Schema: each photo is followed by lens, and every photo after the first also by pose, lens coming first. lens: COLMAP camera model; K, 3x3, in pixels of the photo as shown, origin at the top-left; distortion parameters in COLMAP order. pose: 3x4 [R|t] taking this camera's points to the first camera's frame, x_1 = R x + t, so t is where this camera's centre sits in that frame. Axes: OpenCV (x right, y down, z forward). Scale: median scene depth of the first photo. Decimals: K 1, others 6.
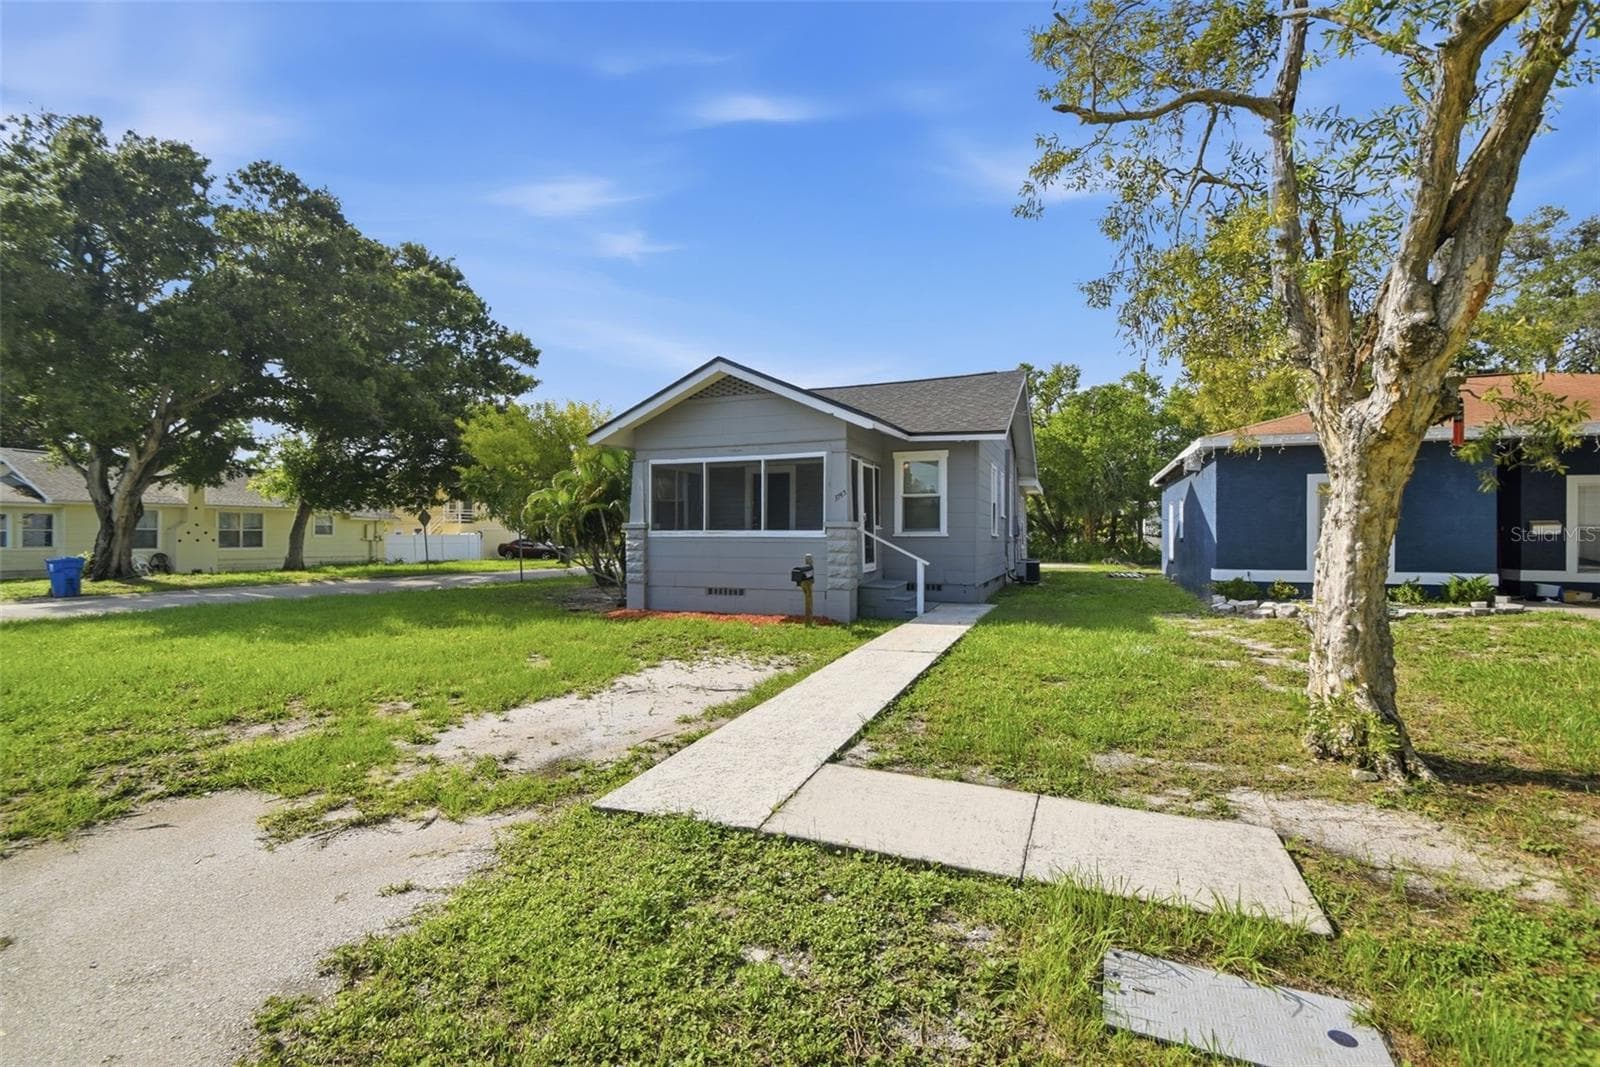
lens RADIAL K [[709.5, 0, 799.9], [0, 709.5, 525.7], [0, 0, 1]] dist [0.013293, -0.015345]
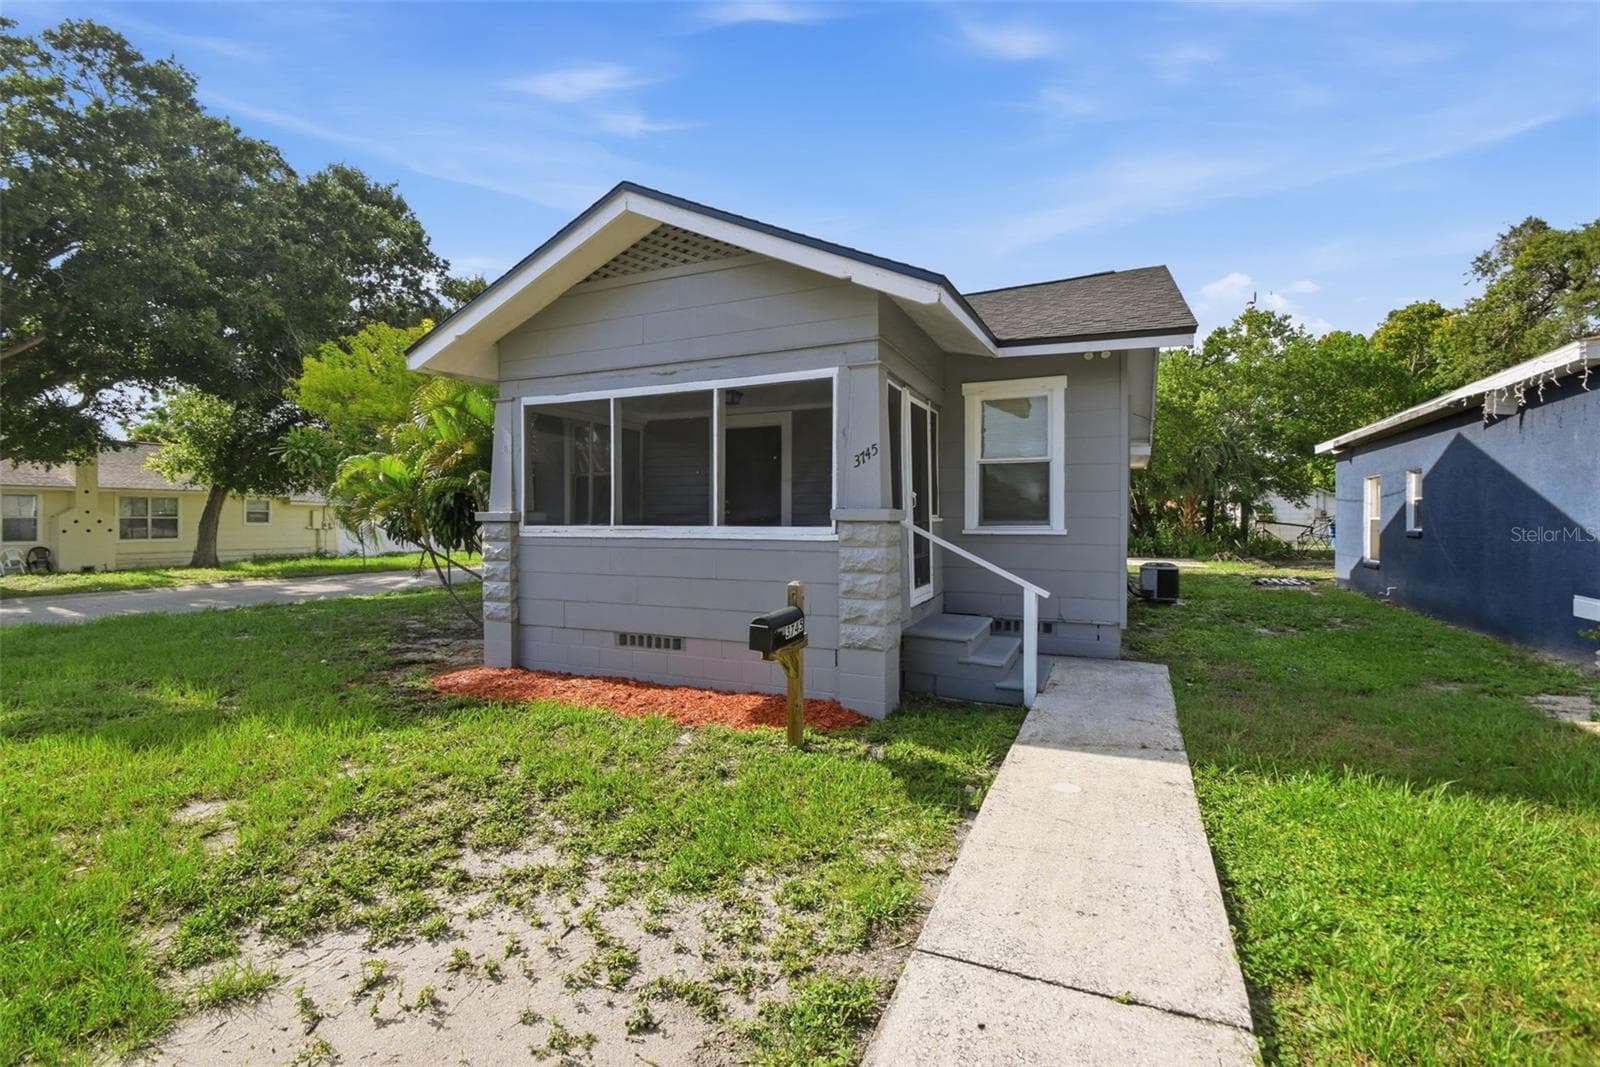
lens RADIAL K [[711.1, 0, 803.2], [0, 711.1, 516.2], [0, 0, 1]] dist [0.015656, -0.015383]
pose [[0.999137, -0.001902, -0.041499, 0.030187], [0.002327, 0.999945, 0.010202, -0.005318], [0.041478, -0.010290, 0.999086, 0.450236]]
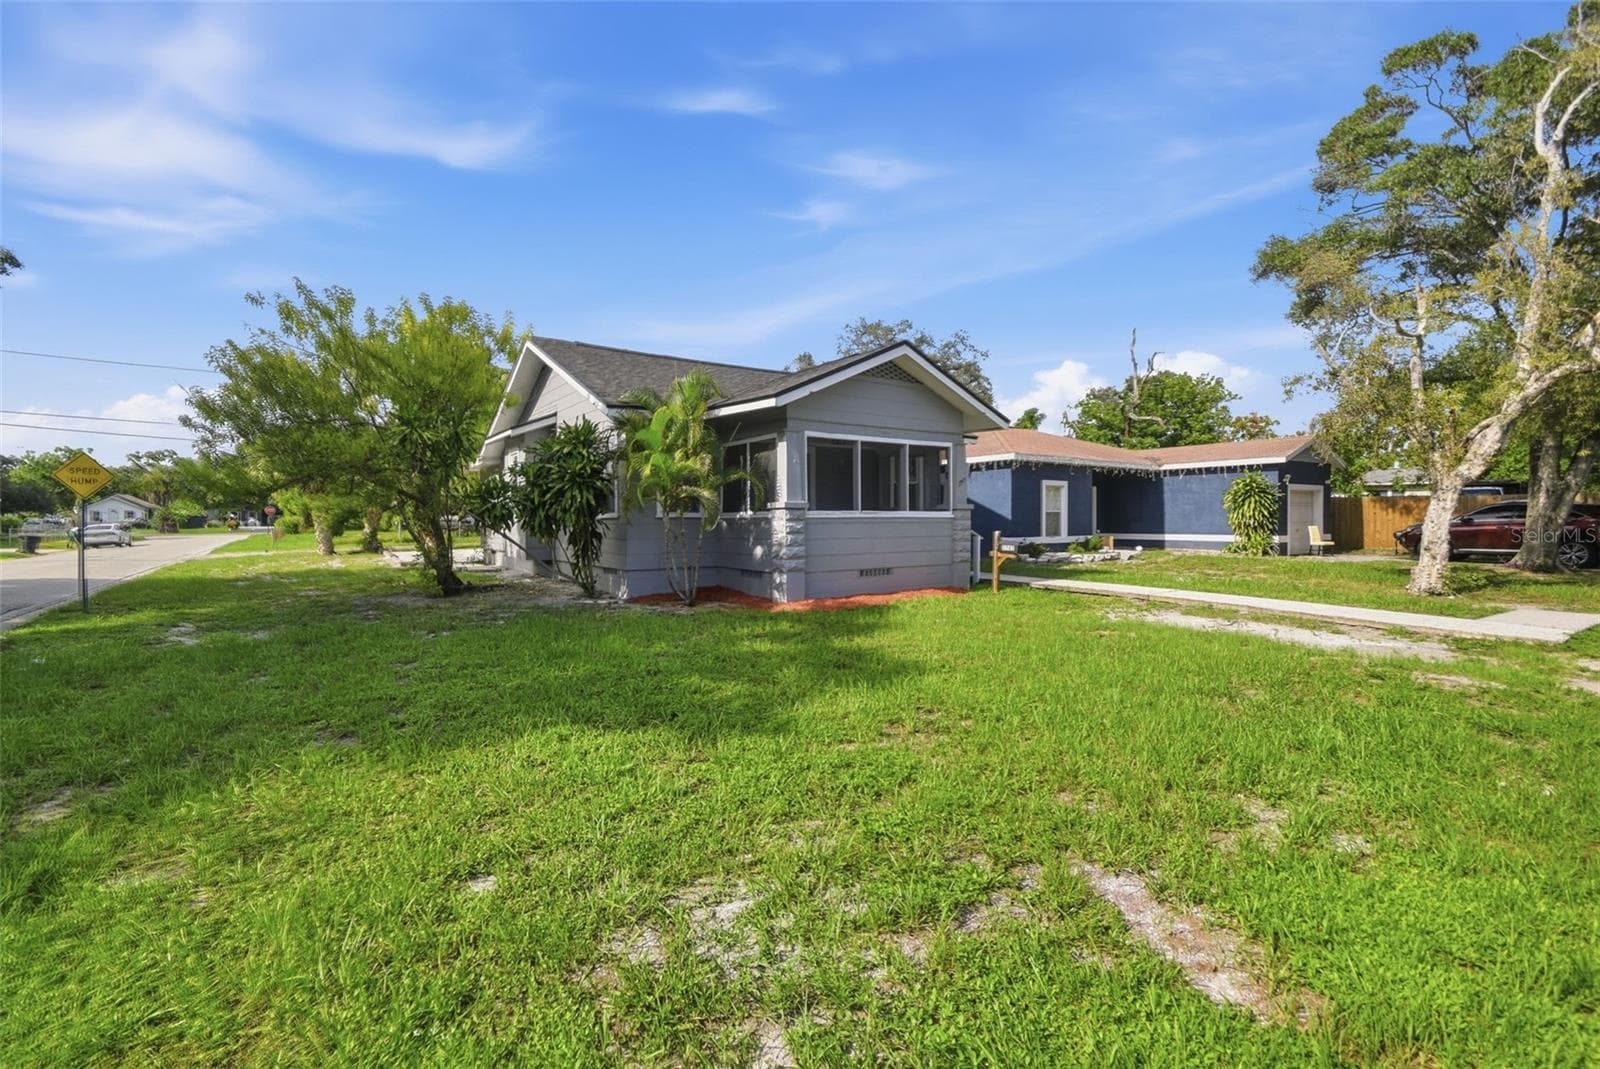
lens RADIAL K [[709.5, 0, 799.9], [0, 709.5, 526.7], [0, 0, 1]] dist [0.013293, -0.015345]
pose [[0.547145, -0.012524, 0.836944, -0.949917], [-0.007246, 0.999780, 0.019698, 0.009204], [-0.837007, -0.016842, 0.546933, 0.514631]]
